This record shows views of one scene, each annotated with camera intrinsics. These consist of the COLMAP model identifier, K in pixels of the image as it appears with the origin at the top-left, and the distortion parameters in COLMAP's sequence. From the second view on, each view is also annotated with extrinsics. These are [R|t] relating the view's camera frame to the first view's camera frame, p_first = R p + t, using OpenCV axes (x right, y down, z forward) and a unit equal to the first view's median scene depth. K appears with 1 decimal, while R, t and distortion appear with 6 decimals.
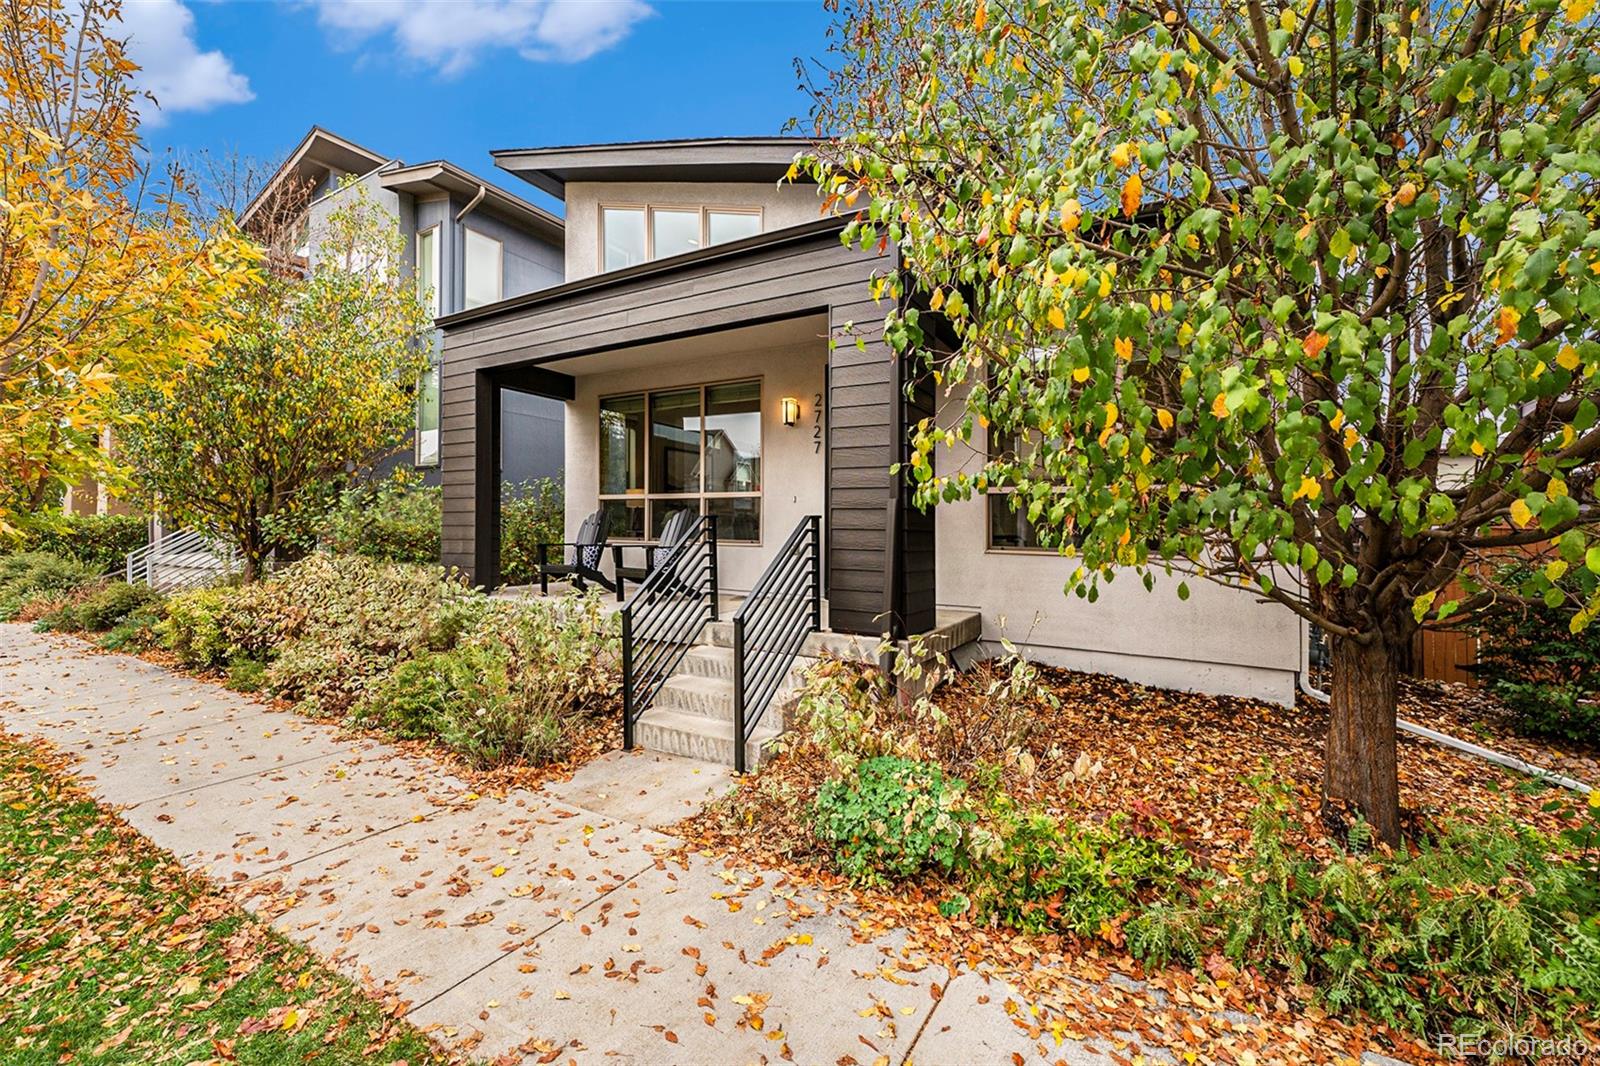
lens RADIAL K [[667.2, 0, 800.3], [0, 667.2, 580.9], [0, 0, 1]] dist [0.000206, -0.000113]
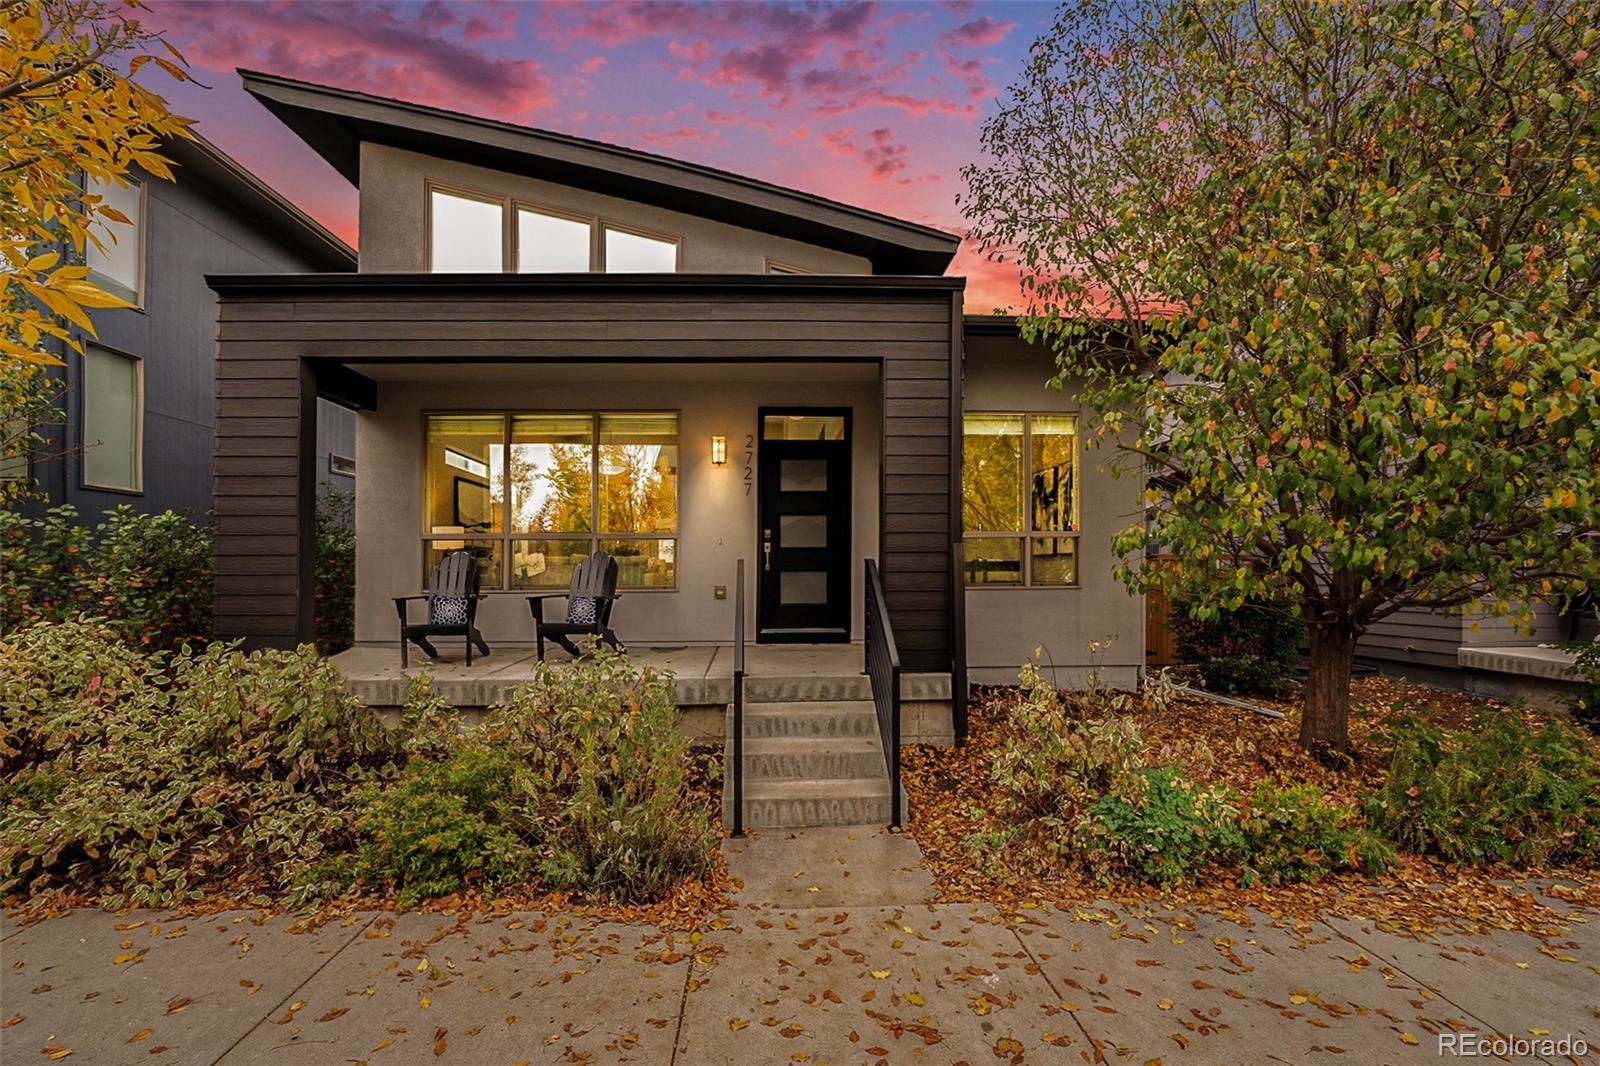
lens RADIAL K [[652.4, 0, 796.7], [0, 652.4, 563.9], [0, 0, 1]] dist [-0.017597, 0.000274]
pose [[0.839149, -0.011712, 0.543776, -0.661911], [0.057649, 0.996052, -0.067510, -0.030948], [-0.540838, 0.087999, 0.836511, 0.248469]]
